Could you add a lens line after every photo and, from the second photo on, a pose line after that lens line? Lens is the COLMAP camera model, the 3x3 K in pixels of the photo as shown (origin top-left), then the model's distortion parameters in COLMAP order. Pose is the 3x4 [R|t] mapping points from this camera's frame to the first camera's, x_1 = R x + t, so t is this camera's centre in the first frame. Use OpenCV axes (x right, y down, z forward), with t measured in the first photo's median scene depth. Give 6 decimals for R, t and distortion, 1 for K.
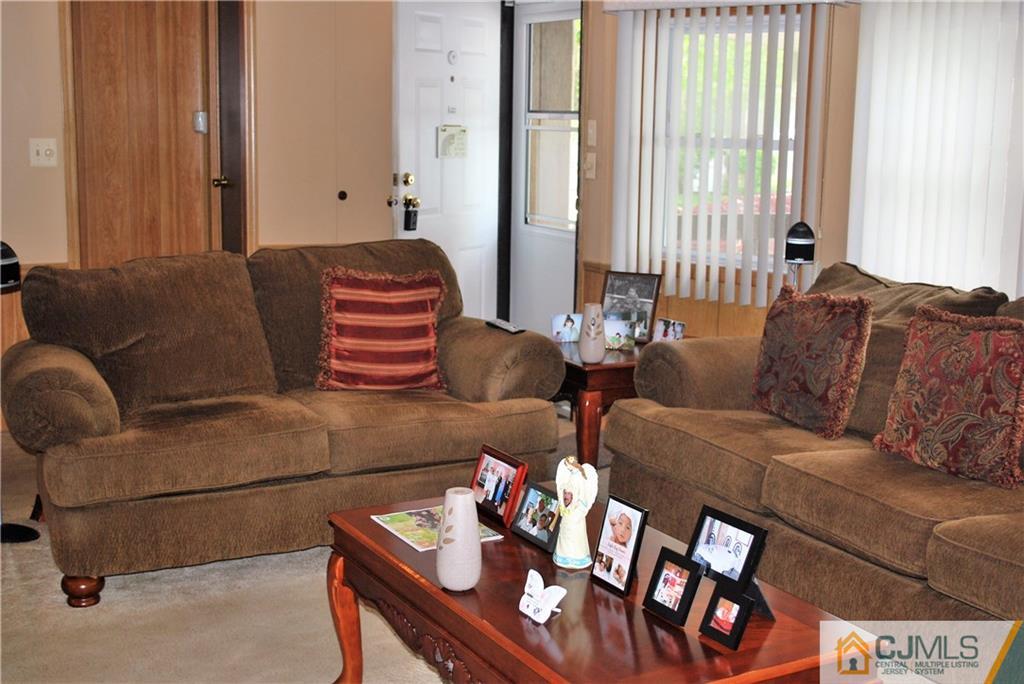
lens RADIAL K [[1322.3, 0, 512.0], [0, 1322.3, 342.0], [0, 0, 1]] dist [-0.029012, 0.012391]
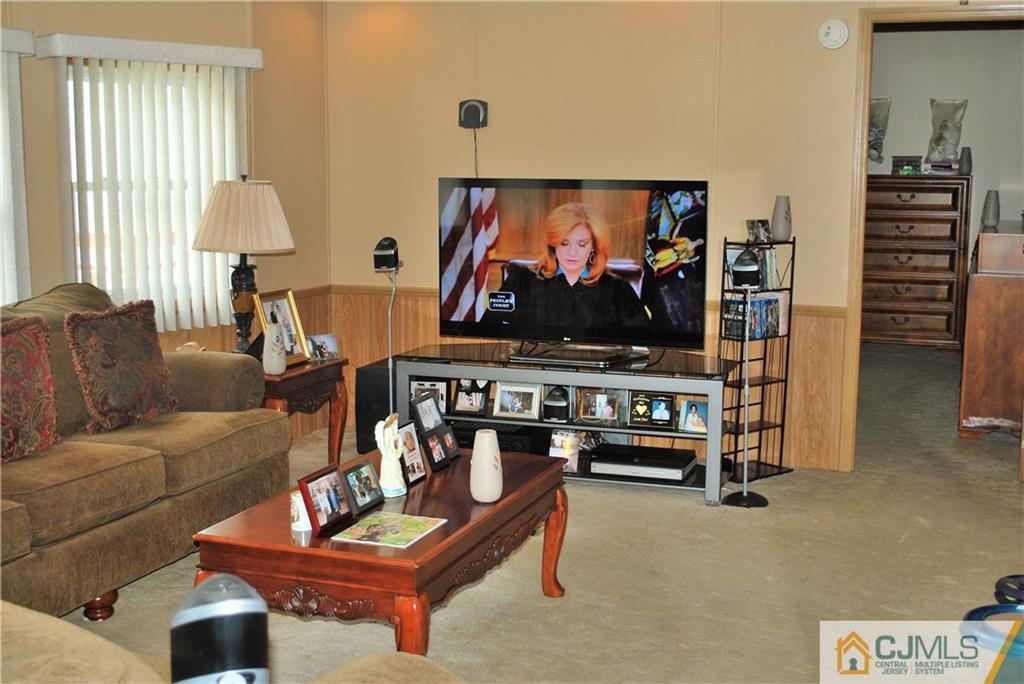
lens RADIAL K [[1322.3, 0, 512.0], [0, 1322.3, 342.0], [0, 0, 1]] dist [-0.029012, 0.012391]
pose [[-0.602495, -0.141965, 0.785395, -0.948235], [0.146863, 0.947530, 0.283934, -0.303034], [-0.784494, 0.286414, -0.550033, 1.453047]]
